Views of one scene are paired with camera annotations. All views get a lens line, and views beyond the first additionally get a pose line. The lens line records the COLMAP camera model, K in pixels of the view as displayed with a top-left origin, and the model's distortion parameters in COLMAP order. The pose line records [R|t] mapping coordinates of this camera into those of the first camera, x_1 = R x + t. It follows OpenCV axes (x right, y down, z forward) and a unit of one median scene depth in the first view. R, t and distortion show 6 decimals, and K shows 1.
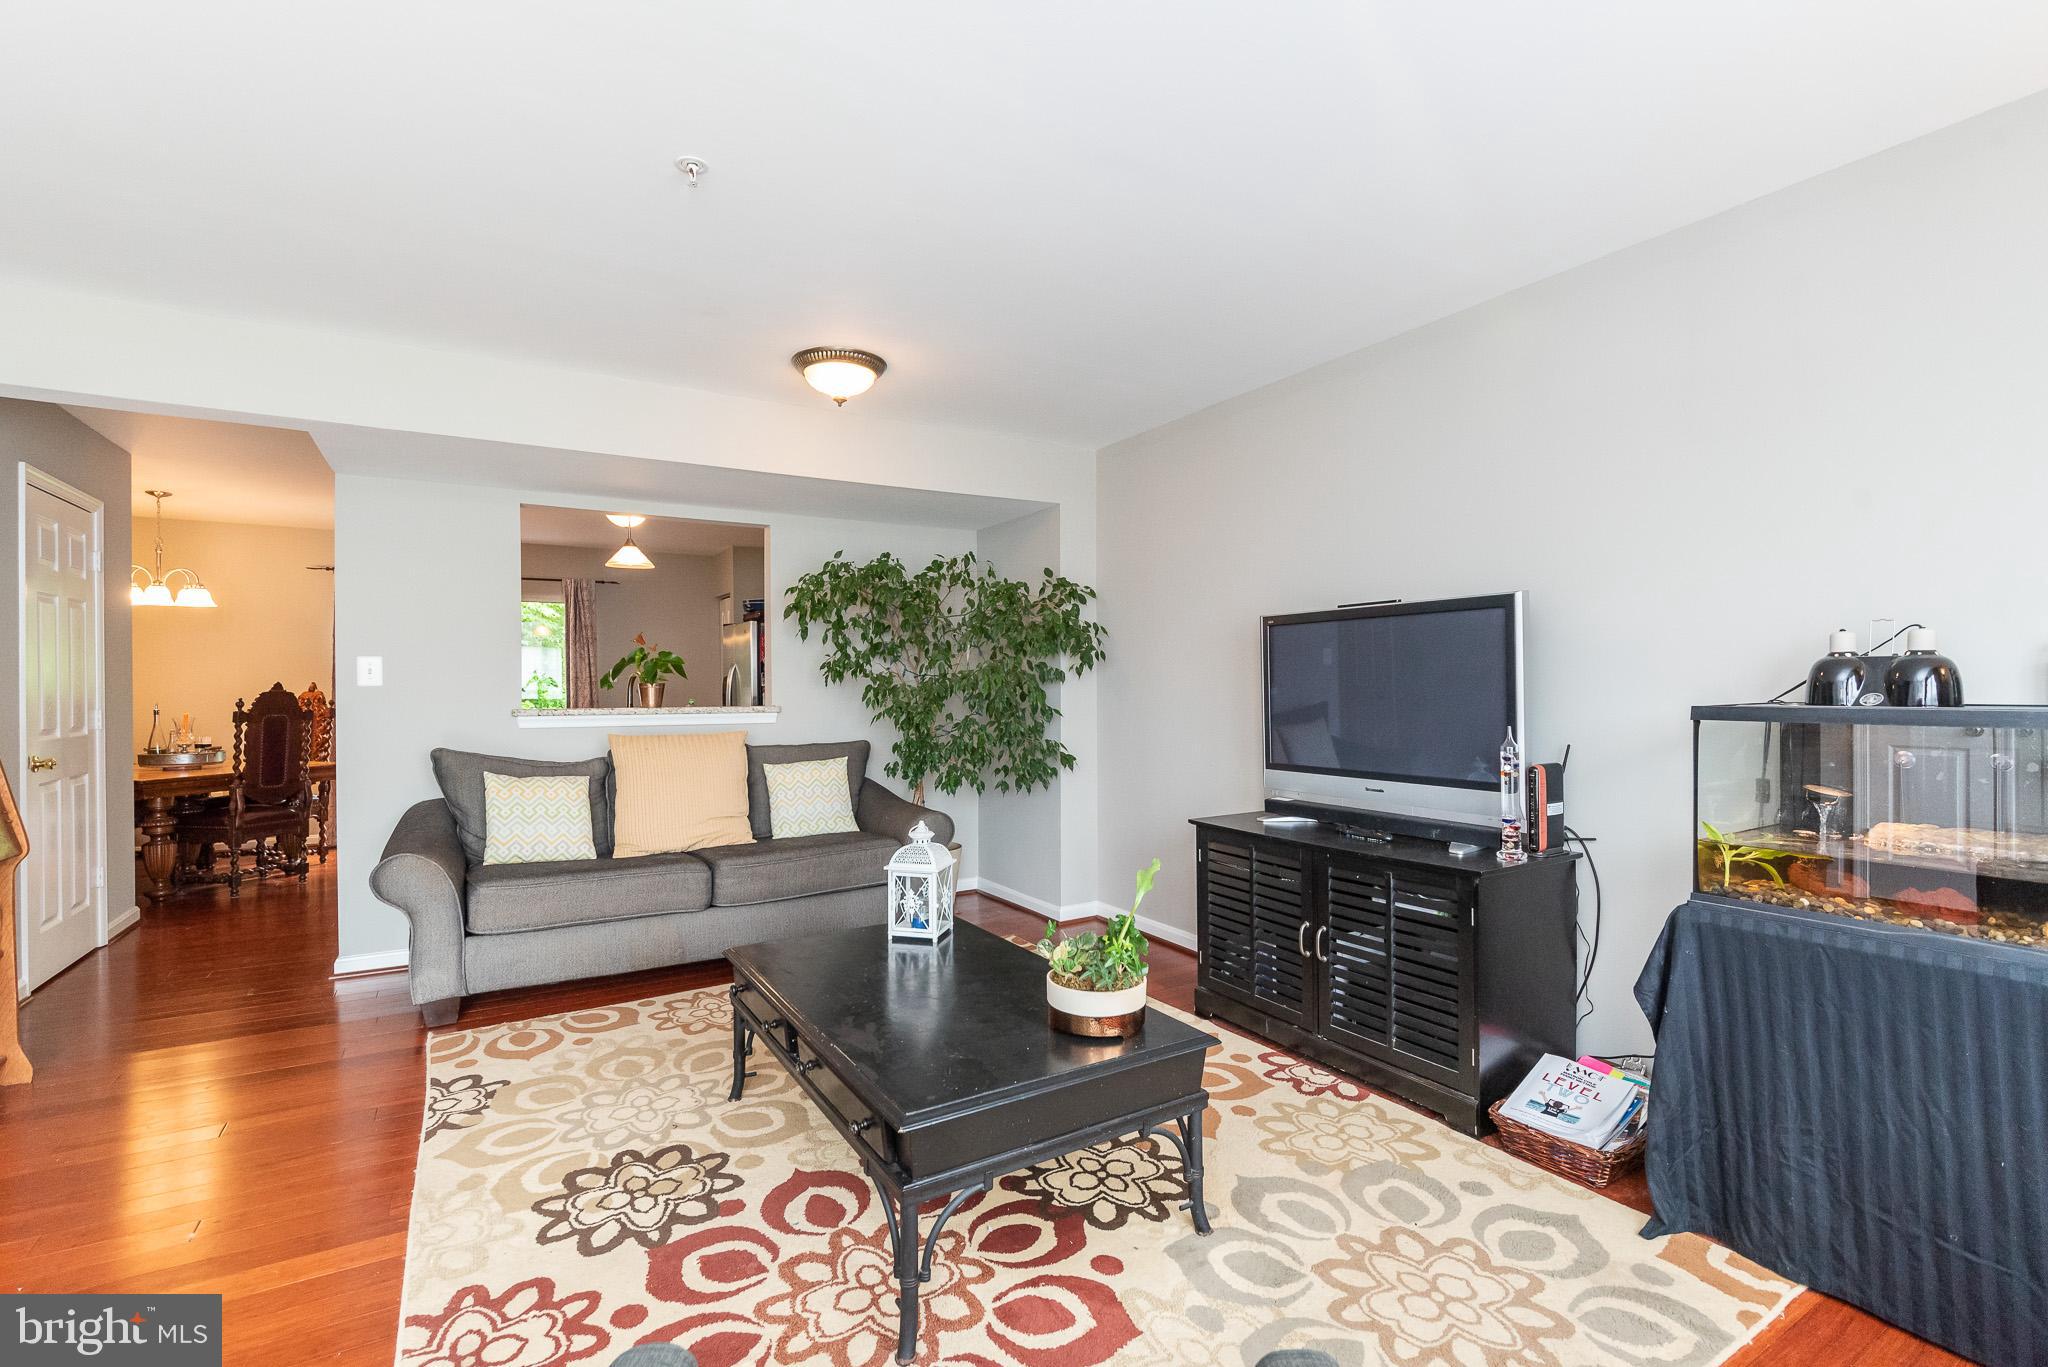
lens RADIAL K [[920.6, 0, 1024.8], [0, 920.6, 712.4], [0, 0, 1]] dist [-0.003762, -0.000352]
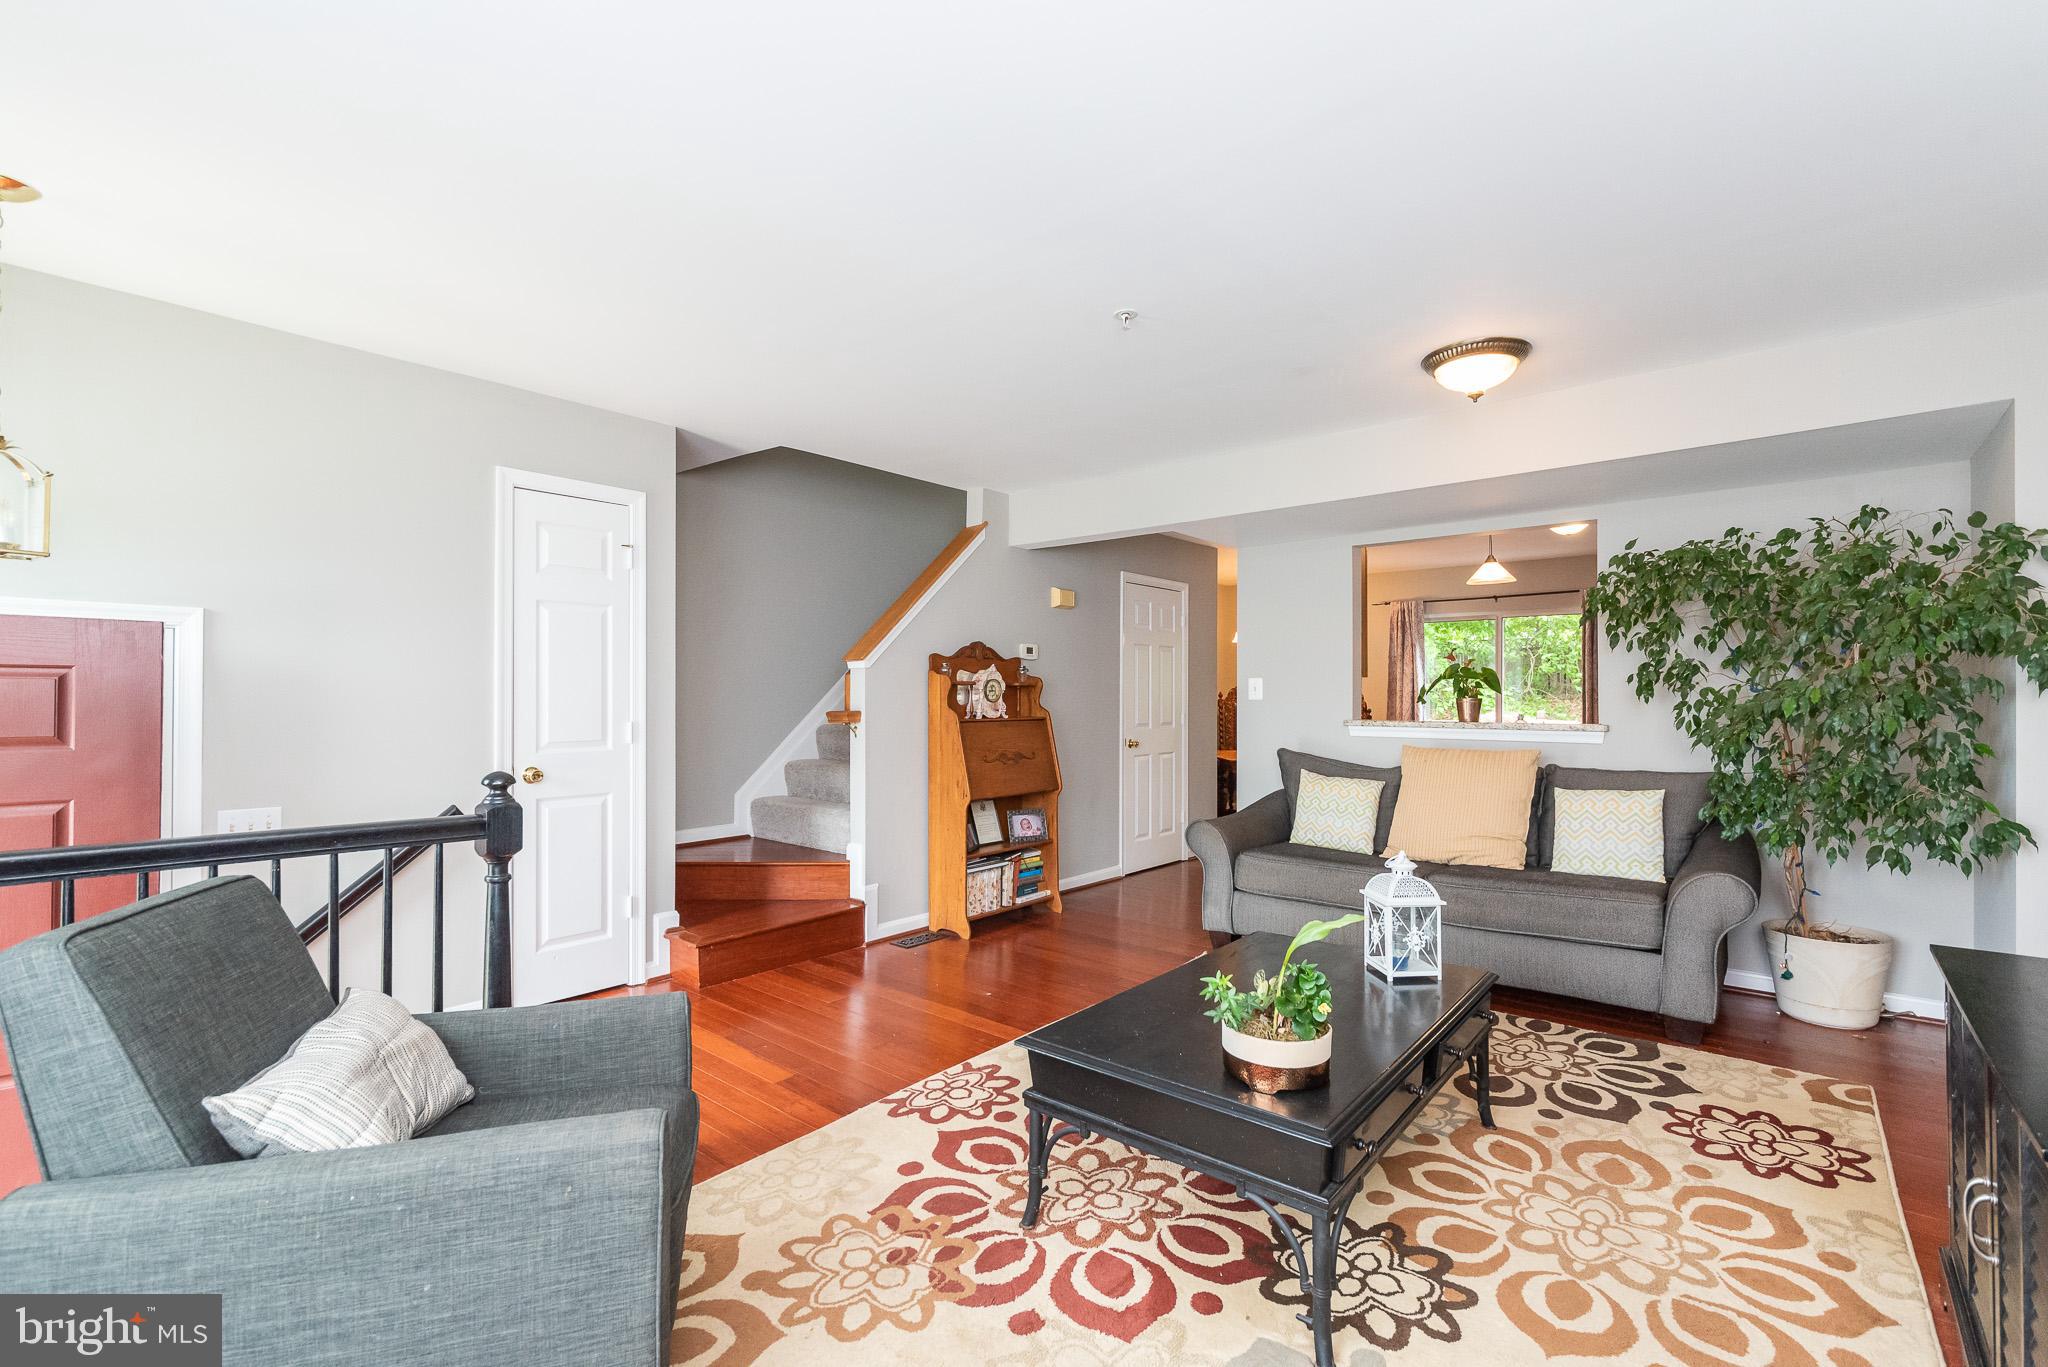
lens RADIAL K [[935.2, 0, 1028.2], [0, 935.2, 692.7], [0, 0, 1]] dist [-0.004130, -0.000124]
pose [[0.302976, -0.002014, -0.952996, 0.503987], [-0.031205, 0.999441, -0.012033, -0.011632], [0.952487, 0.033384, 0.302743, 0.261764]]
